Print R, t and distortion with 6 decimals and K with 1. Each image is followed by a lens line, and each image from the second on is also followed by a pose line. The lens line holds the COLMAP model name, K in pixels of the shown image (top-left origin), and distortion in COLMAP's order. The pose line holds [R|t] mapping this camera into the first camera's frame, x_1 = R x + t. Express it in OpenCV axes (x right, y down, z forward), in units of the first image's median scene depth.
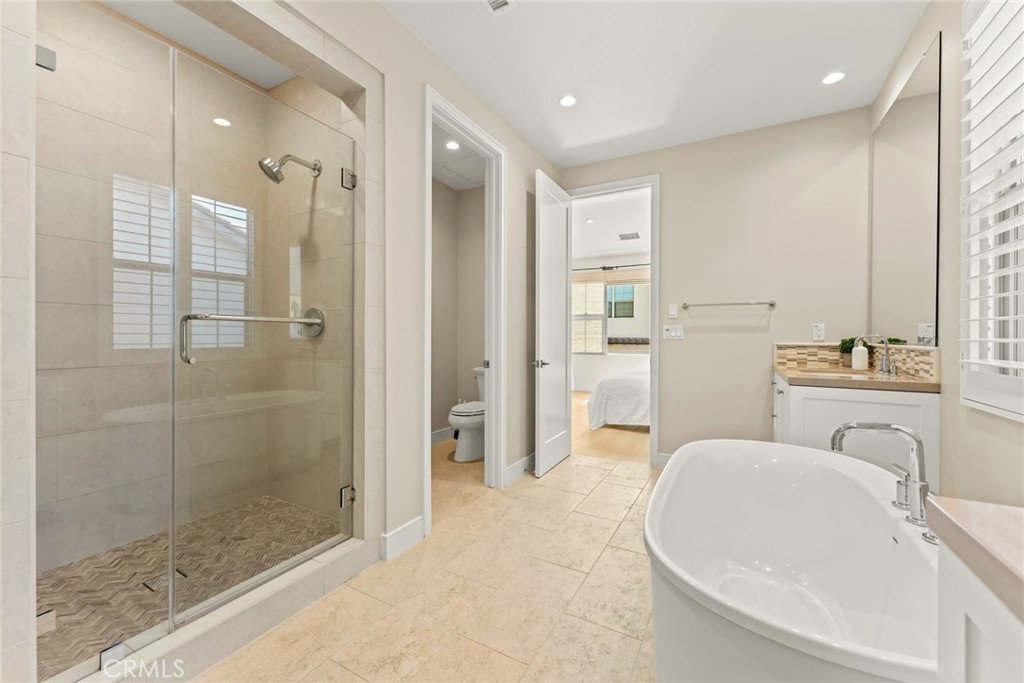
lens RADIAL K [[412.9, 0, 508.7], [0, 412.9, 338.0], [0, 0, 1]] dist [-0.000354, 0.000989]
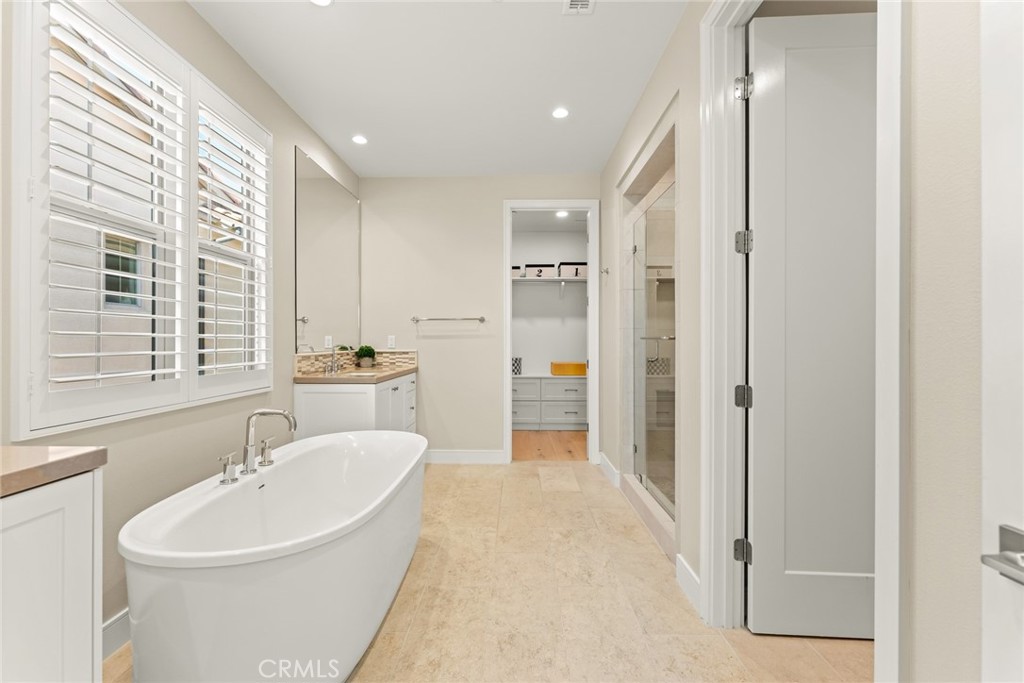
lens RADIAL K [[412.9, 0, 504.5], [0, 412.9, 342.0], [0, 0, 1]] dist [-0.000354, 0.000989]
pose [[-0.888575, -0.001912, -0.458727, 0.692726], [-0.005254, 0.999968, 0.006011, -0.037649], [0.458701, 0.007751, -0.888557, 2.228500]]
